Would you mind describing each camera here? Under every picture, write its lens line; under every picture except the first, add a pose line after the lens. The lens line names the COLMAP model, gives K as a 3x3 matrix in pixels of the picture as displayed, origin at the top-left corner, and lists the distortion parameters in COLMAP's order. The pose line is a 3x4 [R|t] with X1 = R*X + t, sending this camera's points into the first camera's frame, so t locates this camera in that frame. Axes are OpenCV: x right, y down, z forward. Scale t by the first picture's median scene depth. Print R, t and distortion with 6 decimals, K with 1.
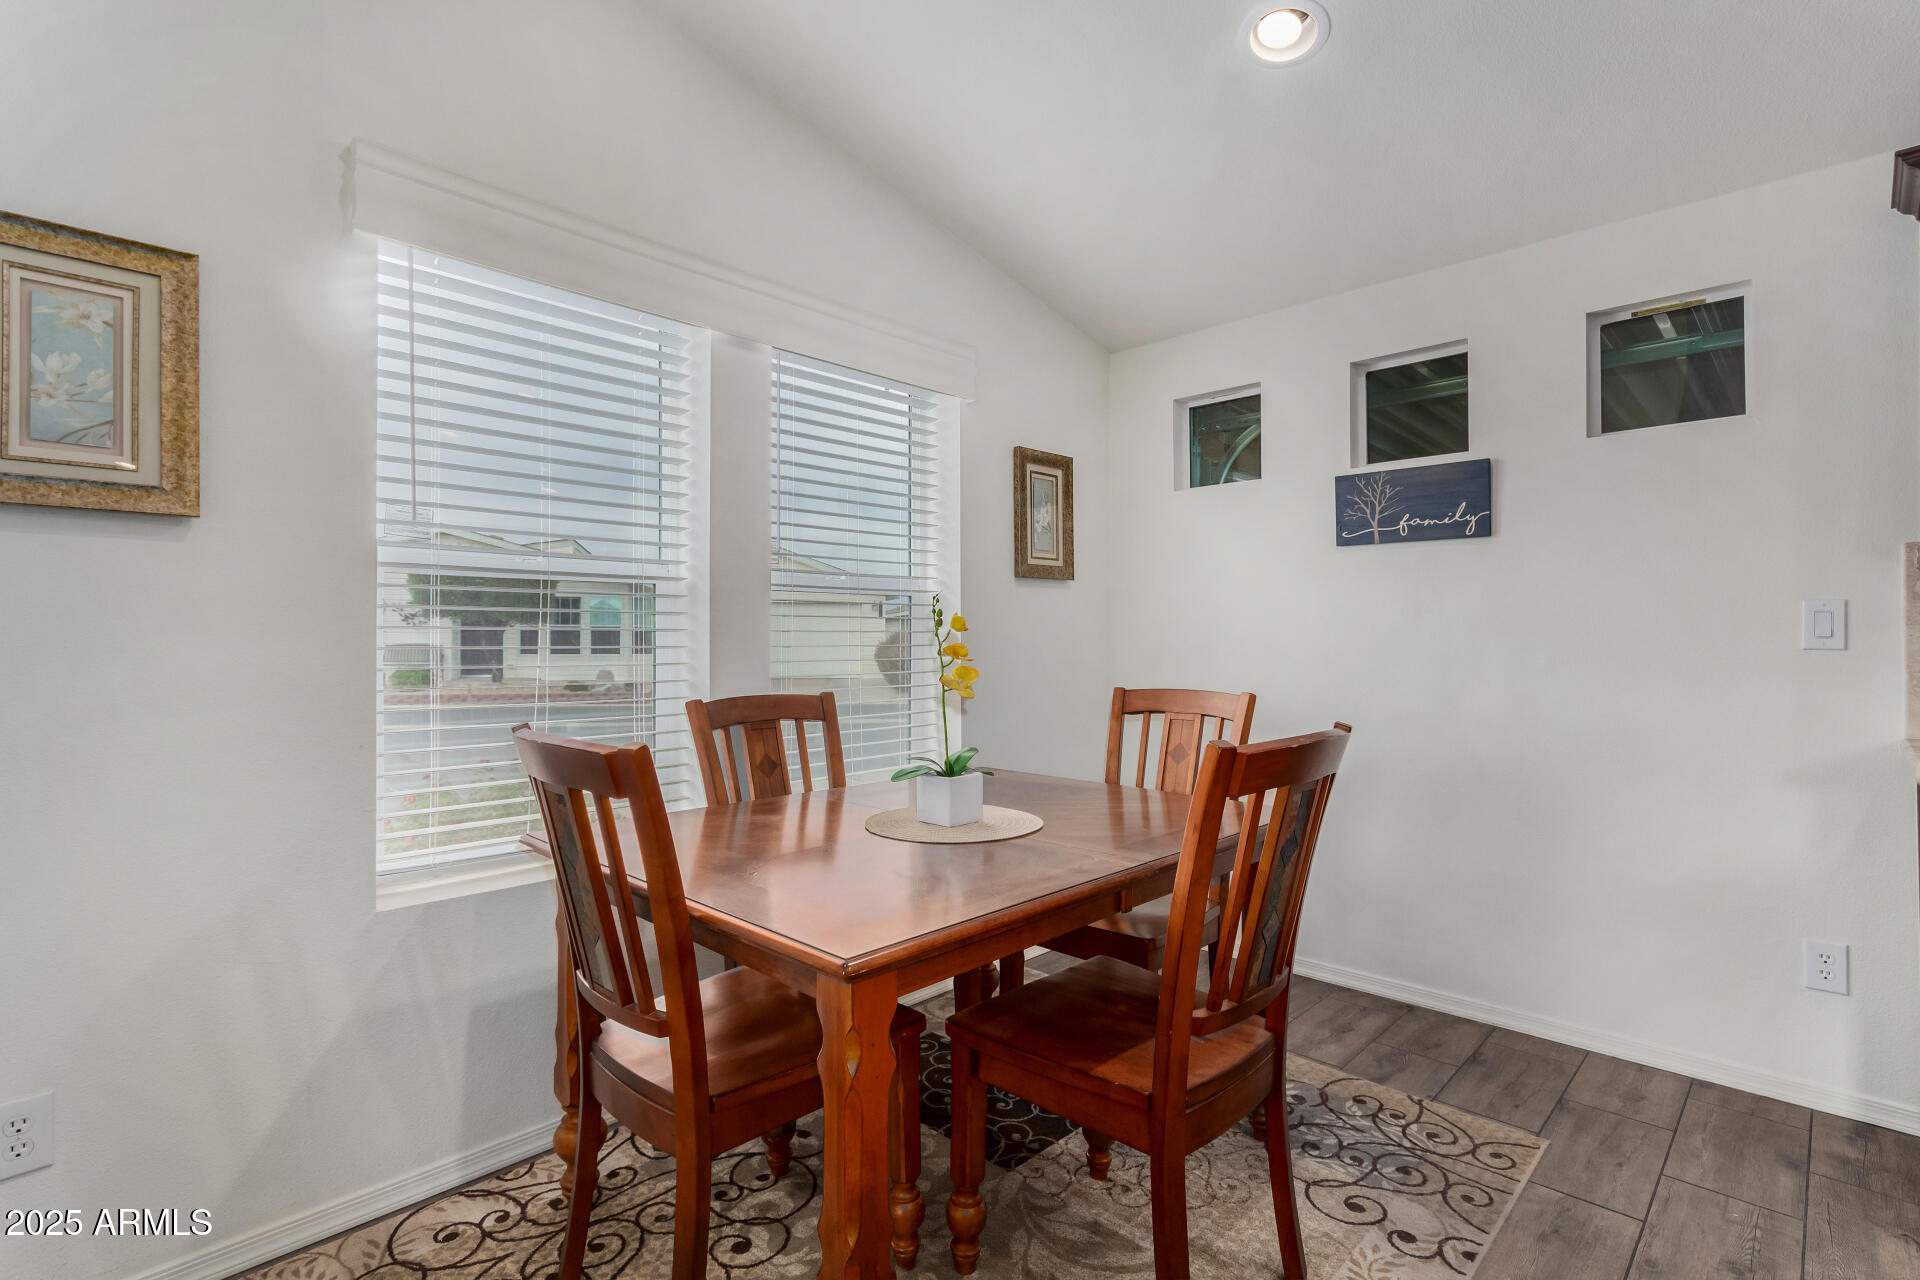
lens RADIAL K [[902.9, 0, 965.2], [0, 902.9, 625.4], [0, 0, 1]] dist [0.006837, -0.000370]
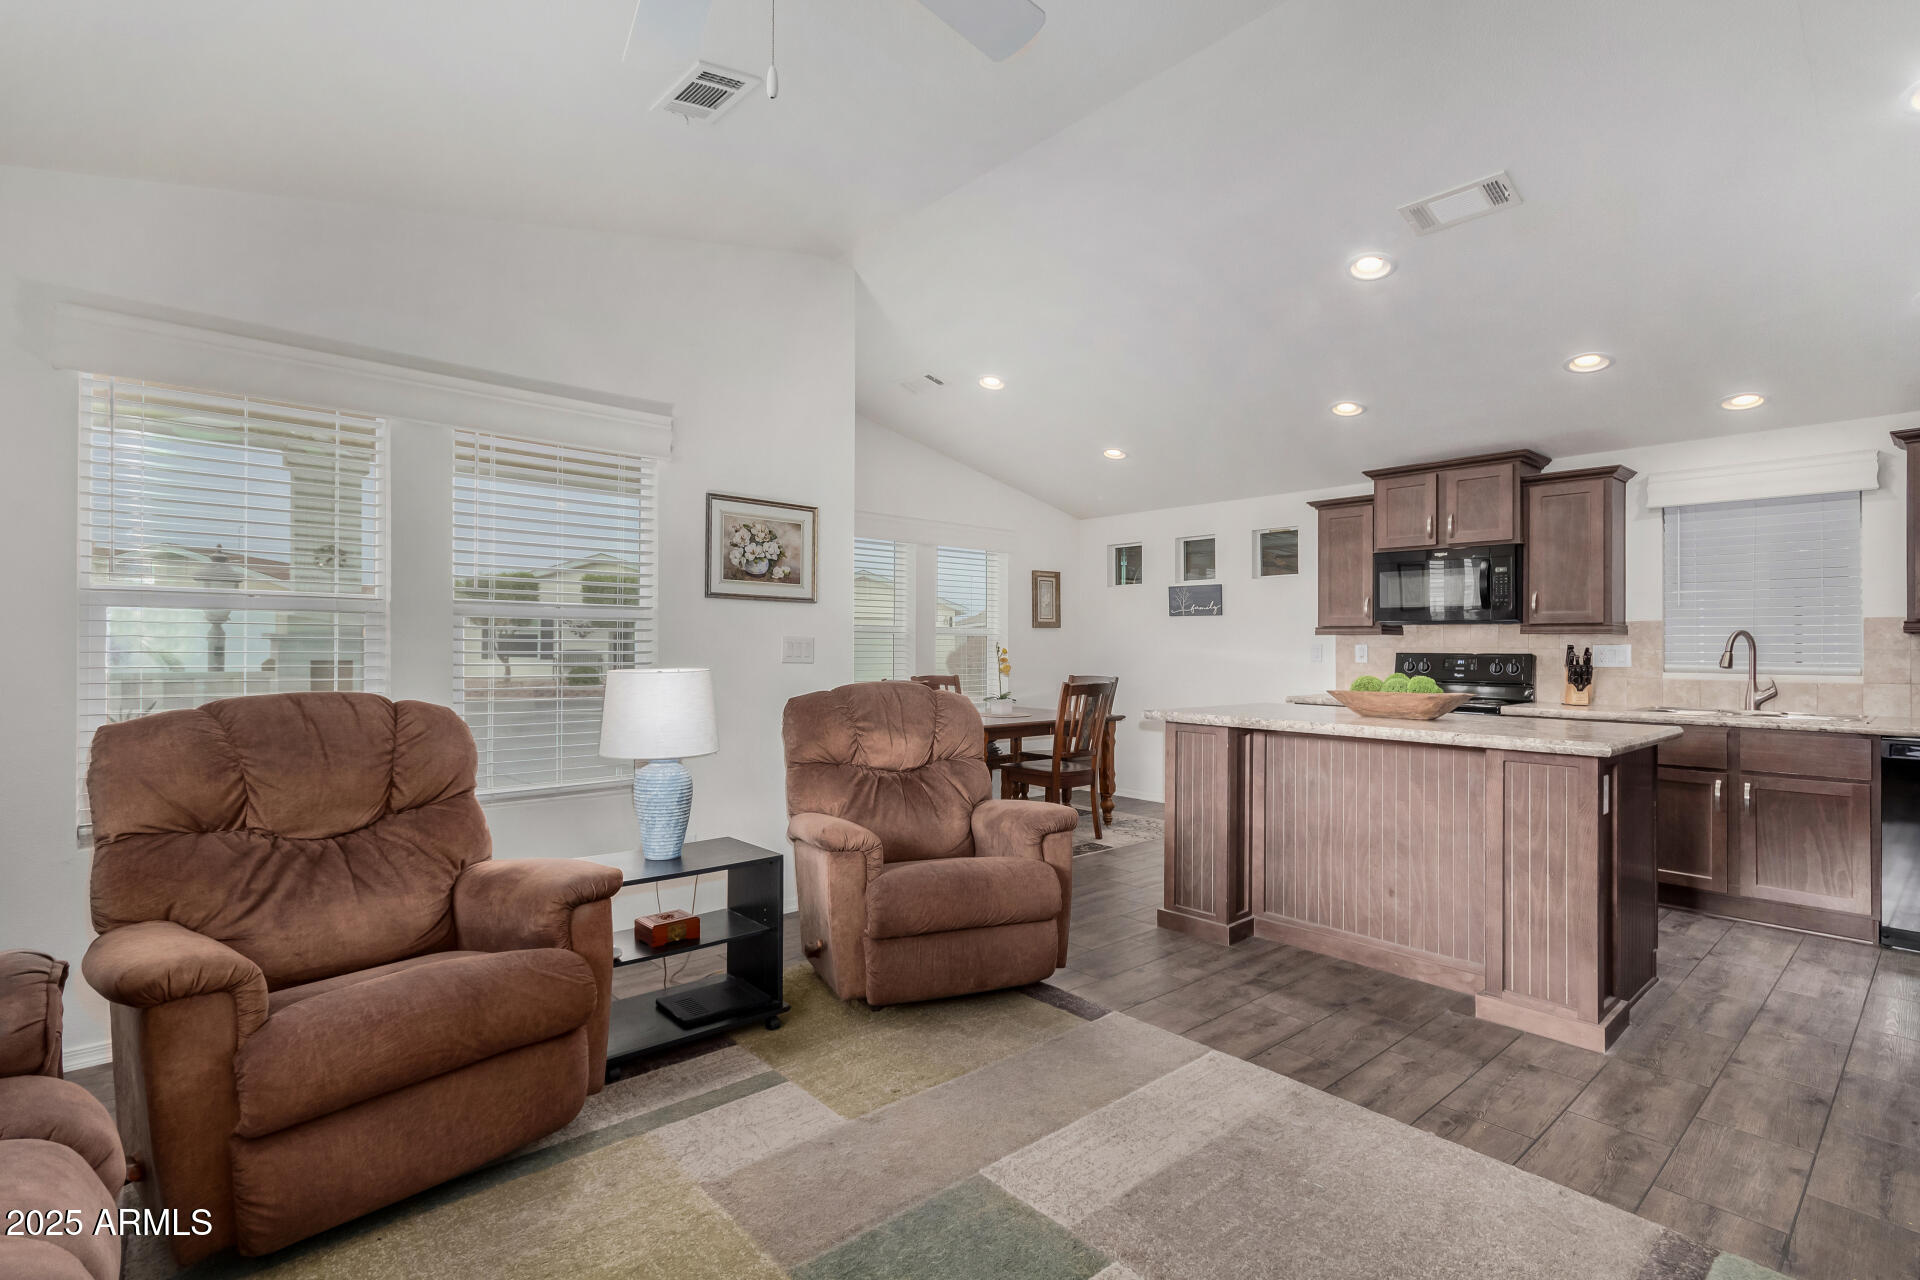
lens RADIAL K [[902.9, 0, 971.8], [0, 902.9, 637.9], [0, 0, 1]] dist [0.006837, -0.000370]
pose [[0.998190, 0.008120, -0.059593, 0.045668], [-0.007859, 0.999958, 0.004611, -0.043469], [0.059628, -0.004135, 0.998212, -1.514222]]
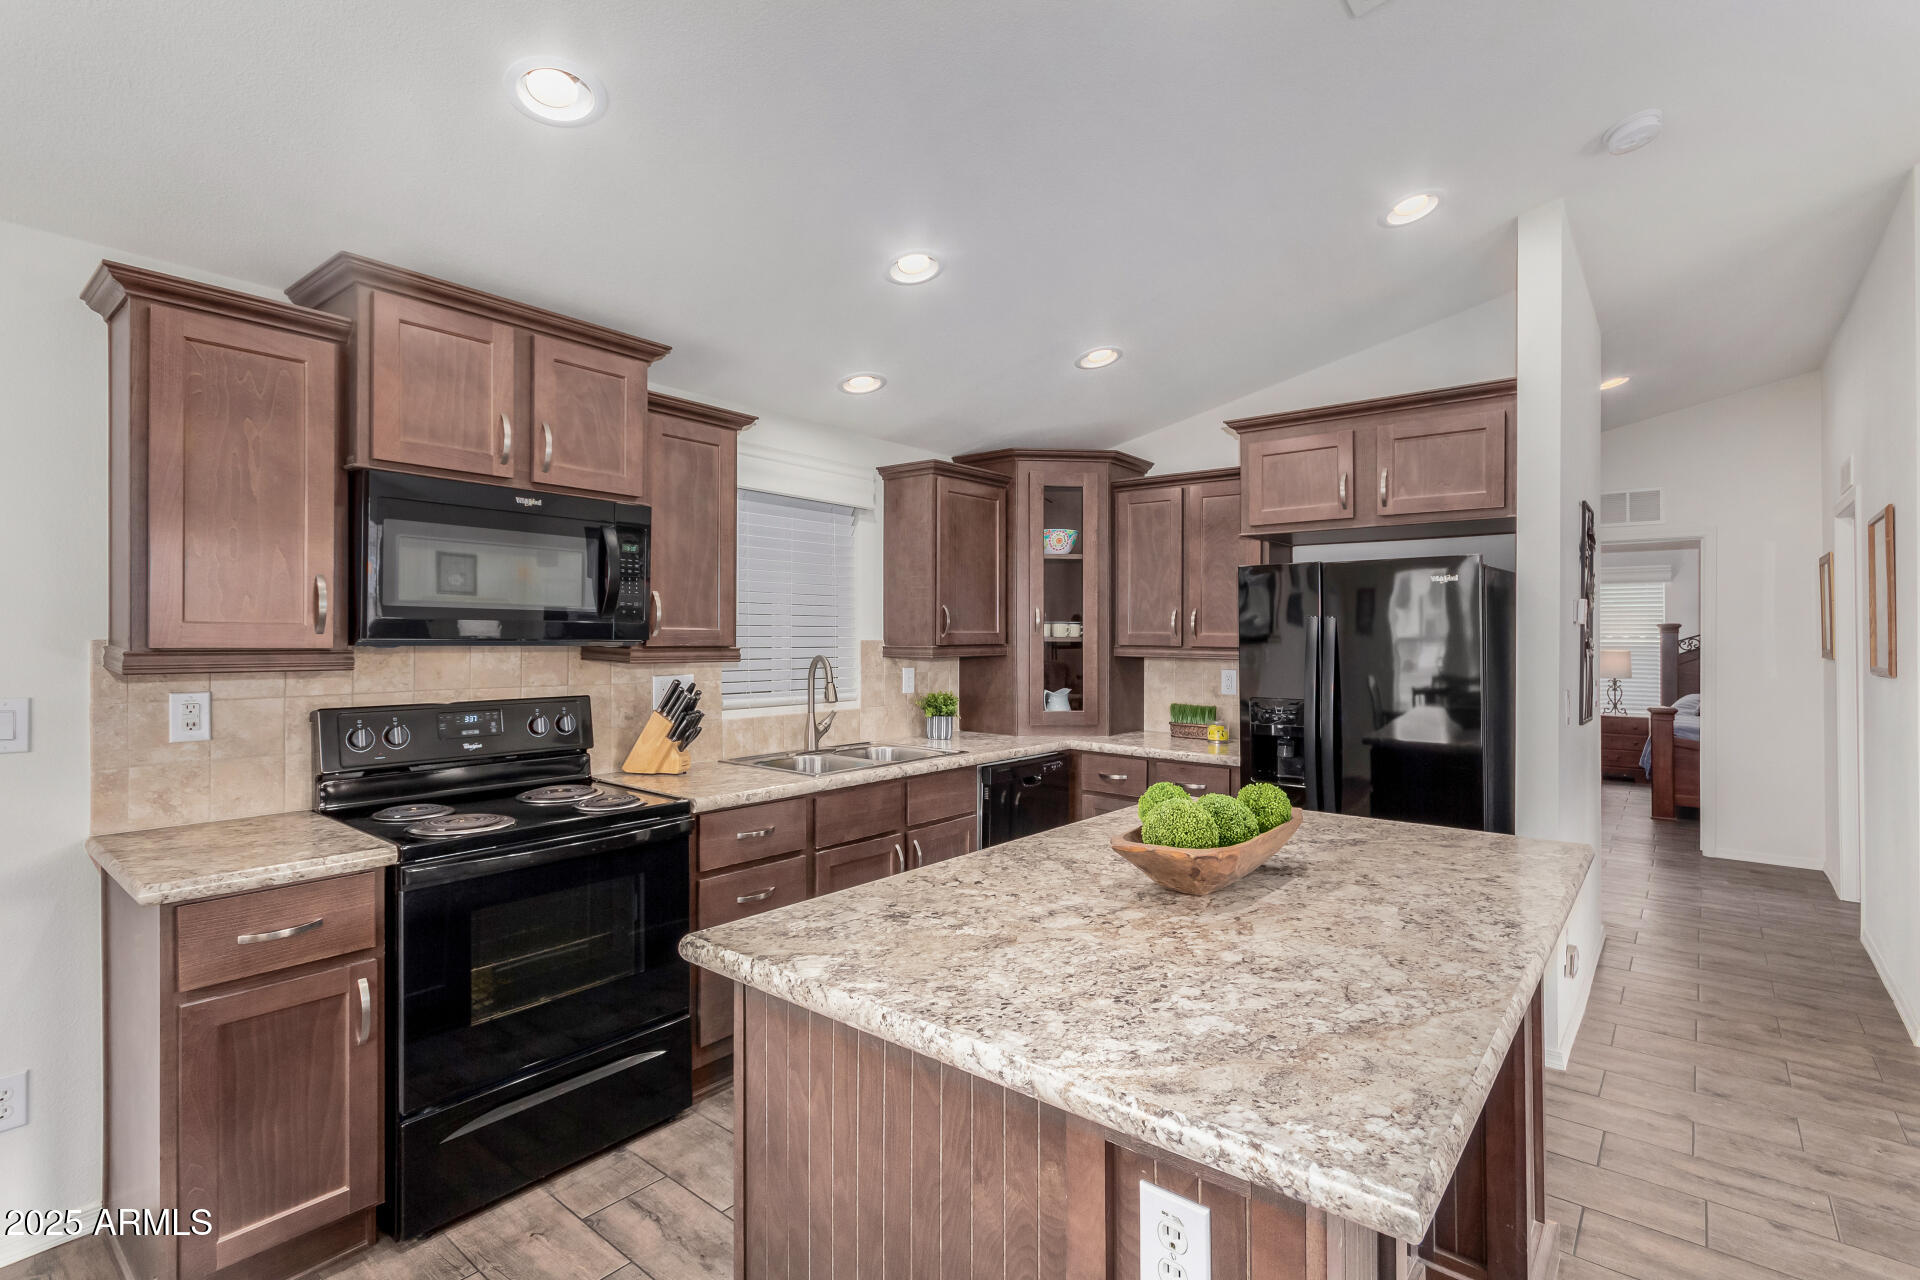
lens RADIAL K [[902.9, 0, 950.9], [0, 902.9, 624.5], [0, 0, 1]] dist [0.006837, -0.000370]
pose [[-0.085797, 0.012357, 0.996236, -0.027321], [-0.020569, 0.999688, -0.014171, -0.090203], [-0.996100, -0.021707, -0.085516, 0.103772]]
